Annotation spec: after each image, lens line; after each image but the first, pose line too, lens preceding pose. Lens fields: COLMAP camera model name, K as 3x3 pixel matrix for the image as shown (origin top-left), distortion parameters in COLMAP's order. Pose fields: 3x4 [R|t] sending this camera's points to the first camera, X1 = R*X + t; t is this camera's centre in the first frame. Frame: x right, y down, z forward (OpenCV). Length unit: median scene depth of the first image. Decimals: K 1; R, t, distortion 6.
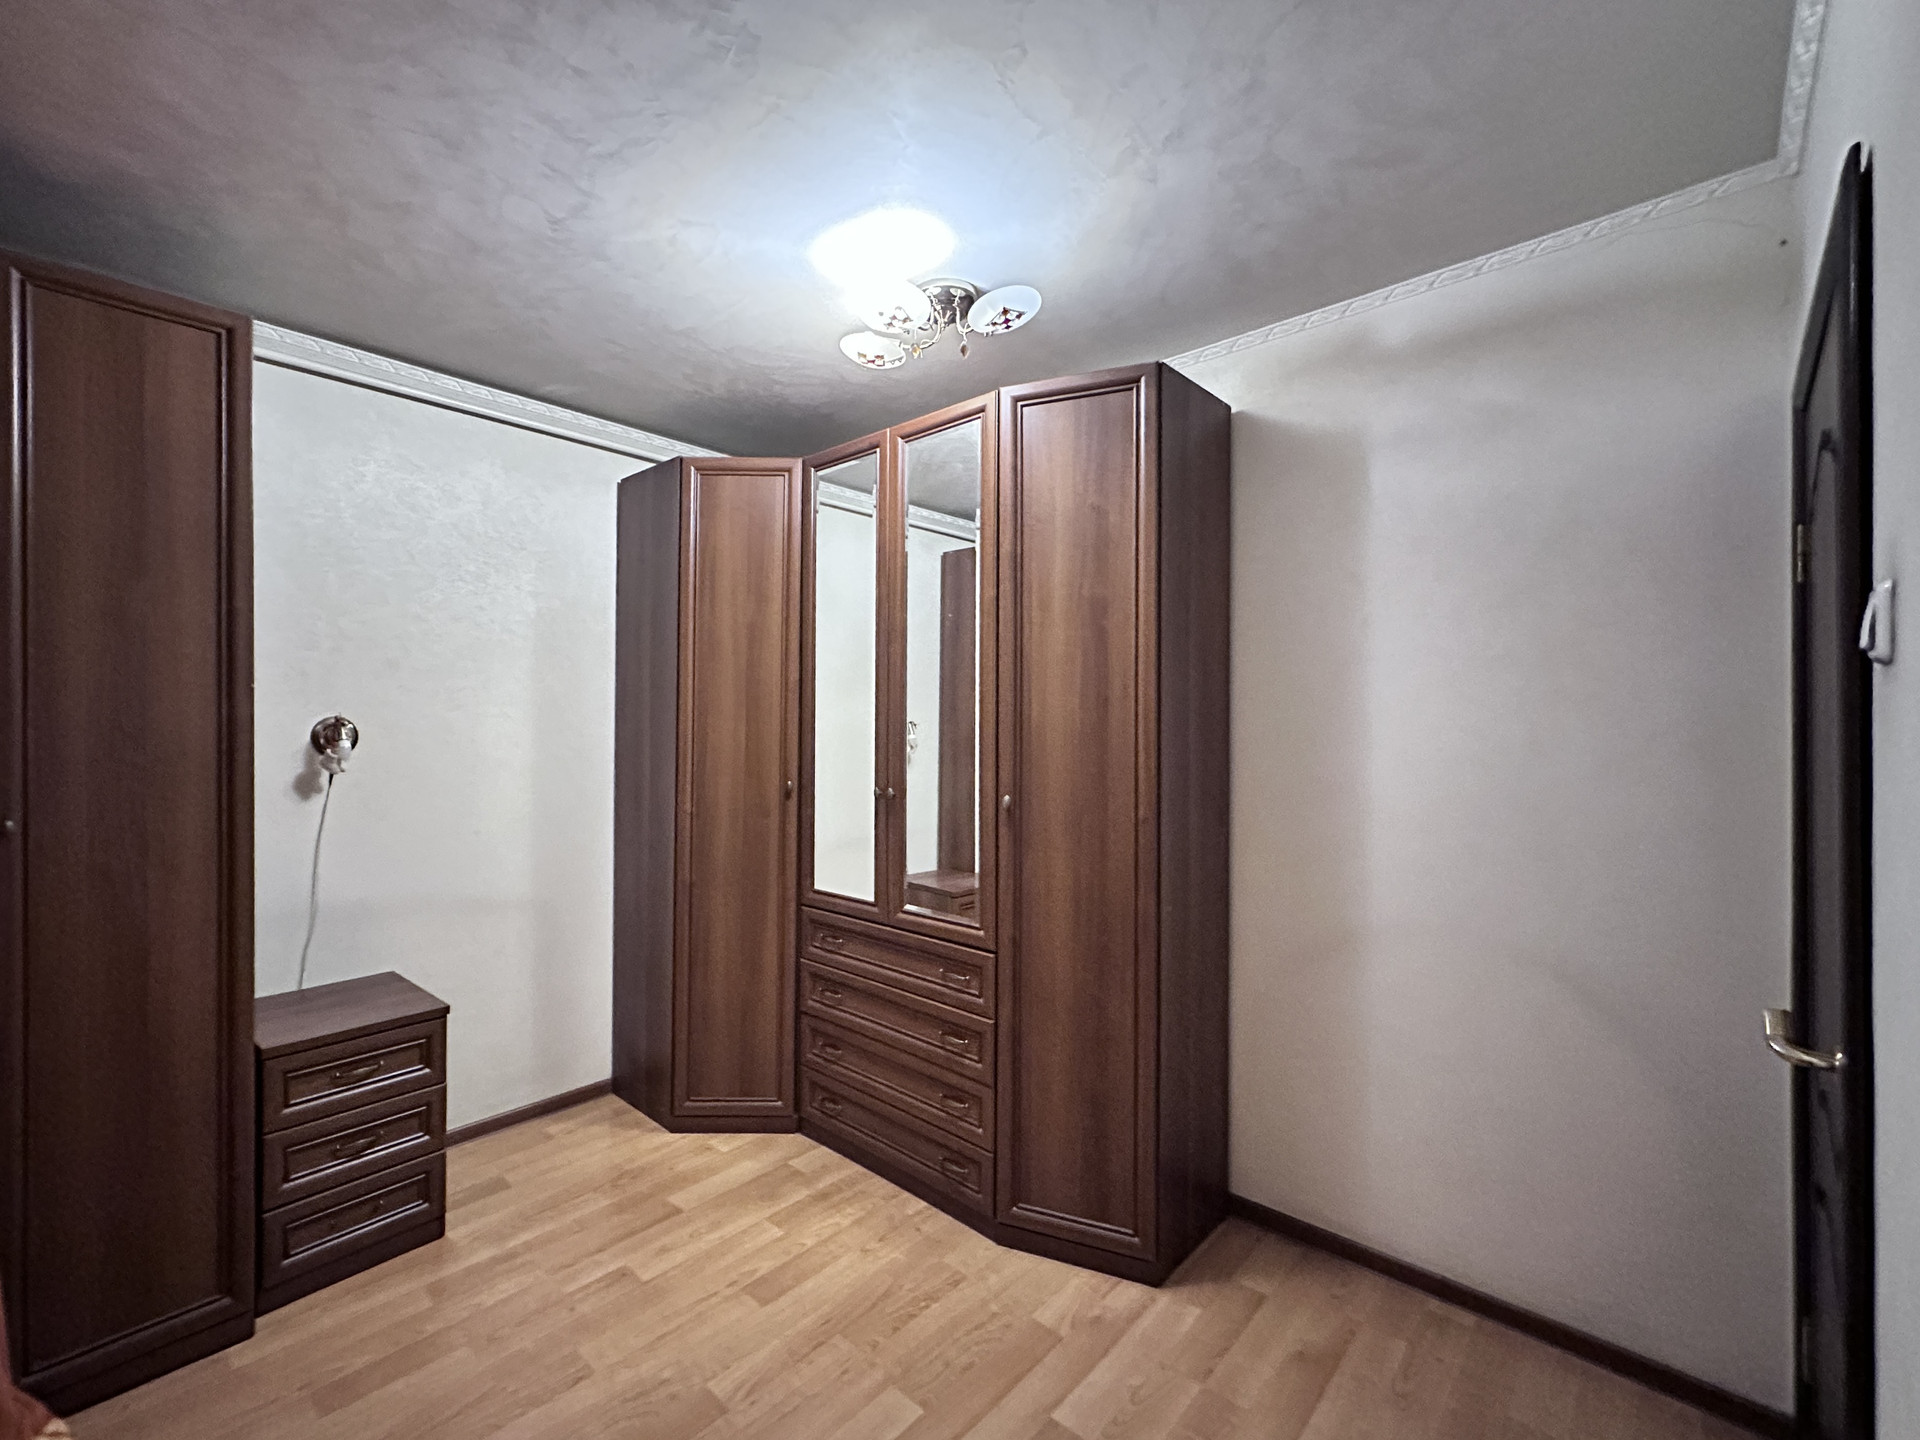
lens RADIAL K [[783.1, 0, 927.6], [0, 783.1, 728.0], [0, 0, 1]] dist [-0.003384, 0.000909]
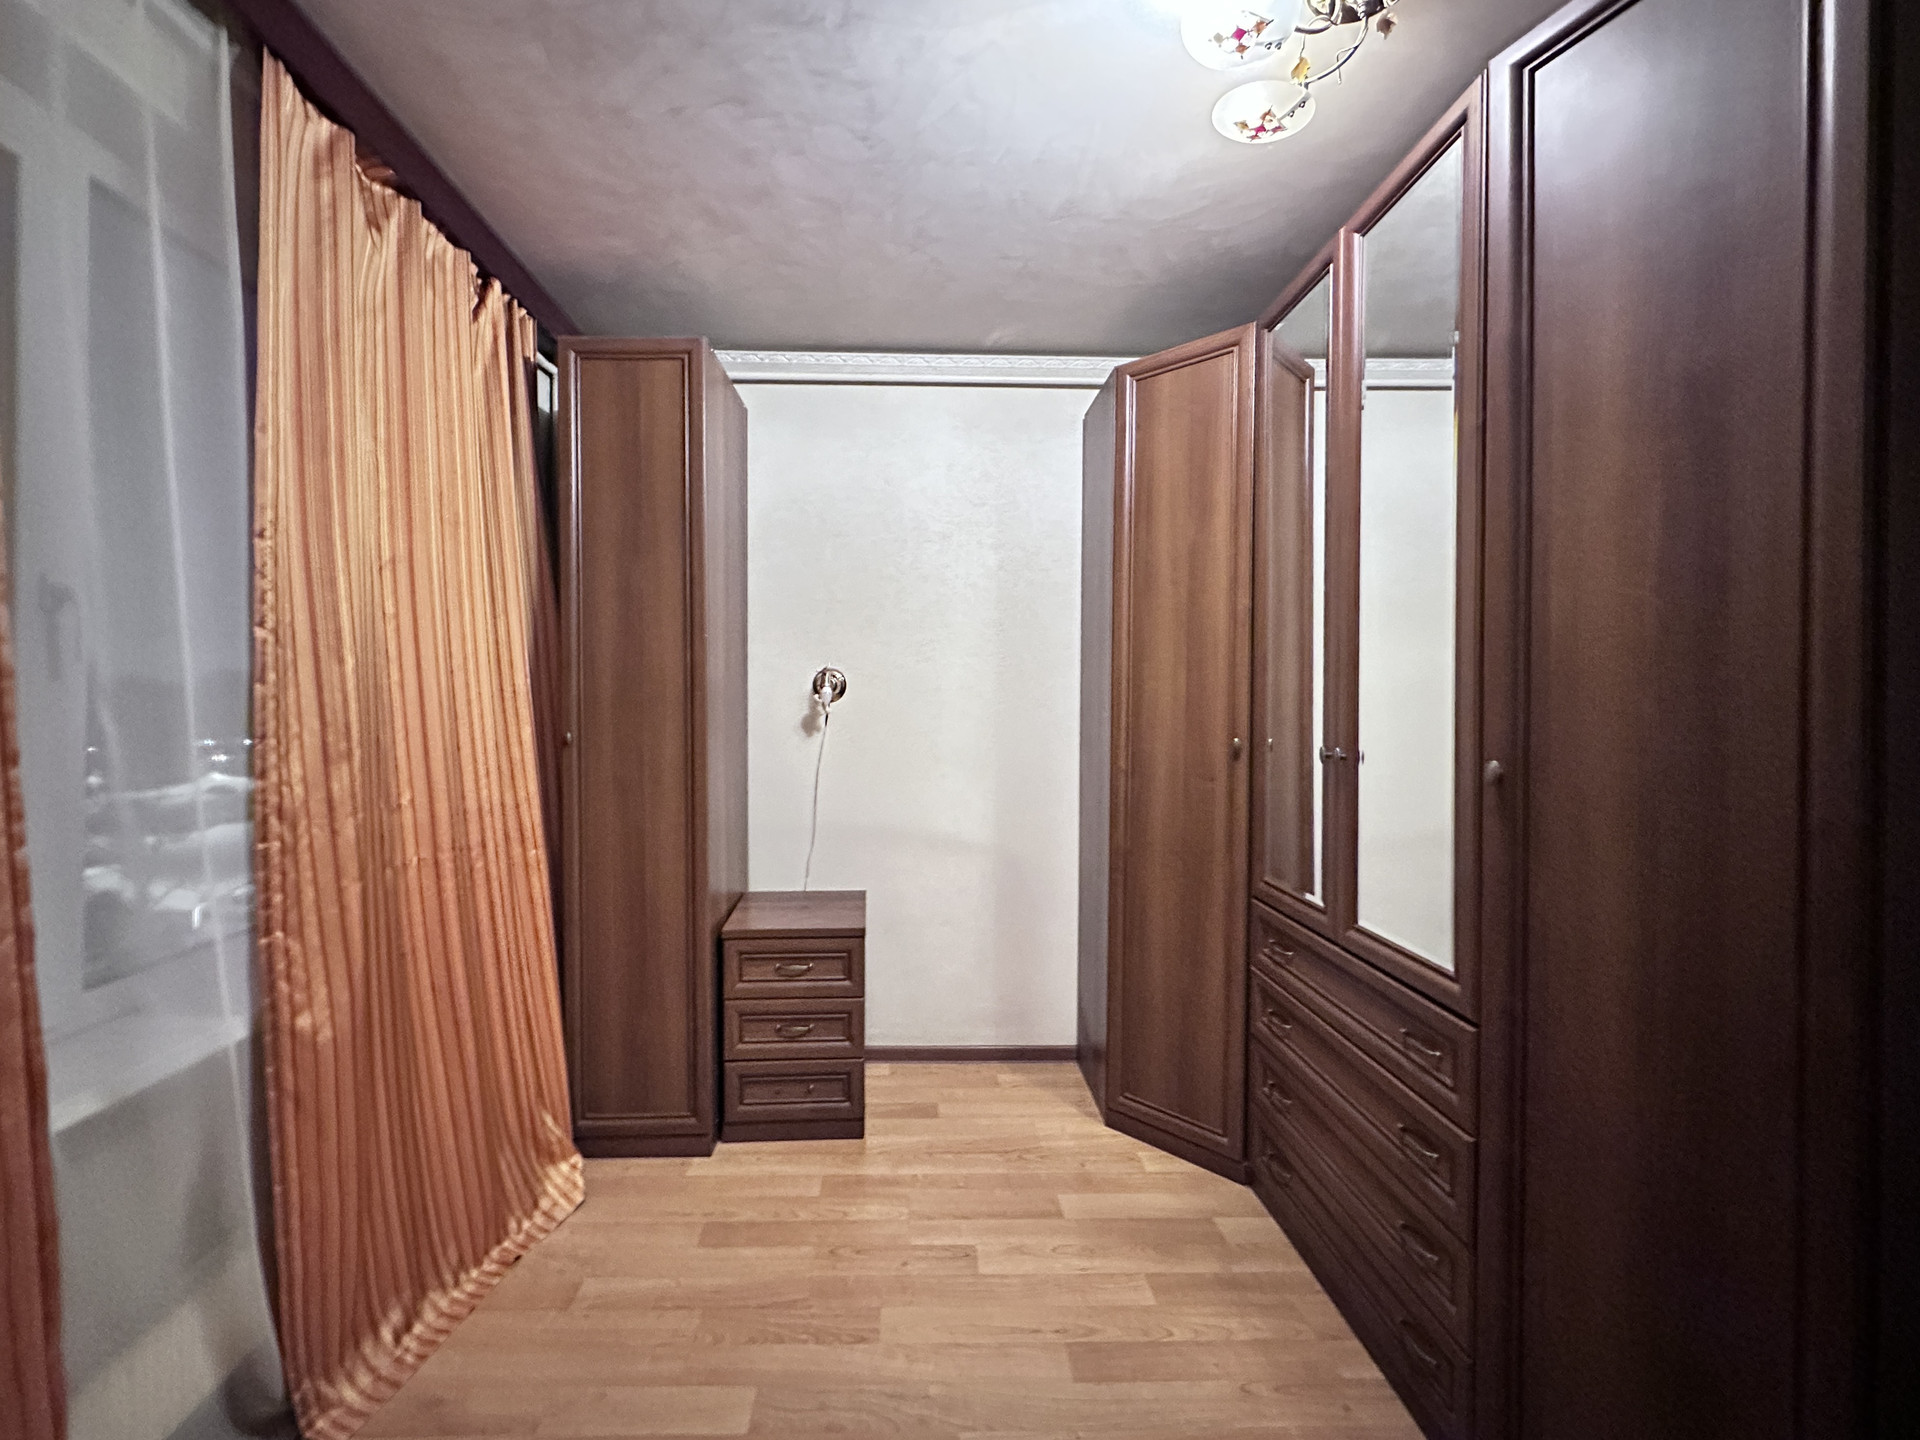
lens RADIAL K [[783.1, 0, 955.8], [0, 783.1, 711.5], [0, 0, 1]] dist [-0.003384, 0.000909]
pose [[0.705260, 0.003875, -0.708938, 0.220510], [0.001167, 0.999977, 0.006626, 0.043618], [0.708948, -0.005500, 0.705239, 0.295618]]
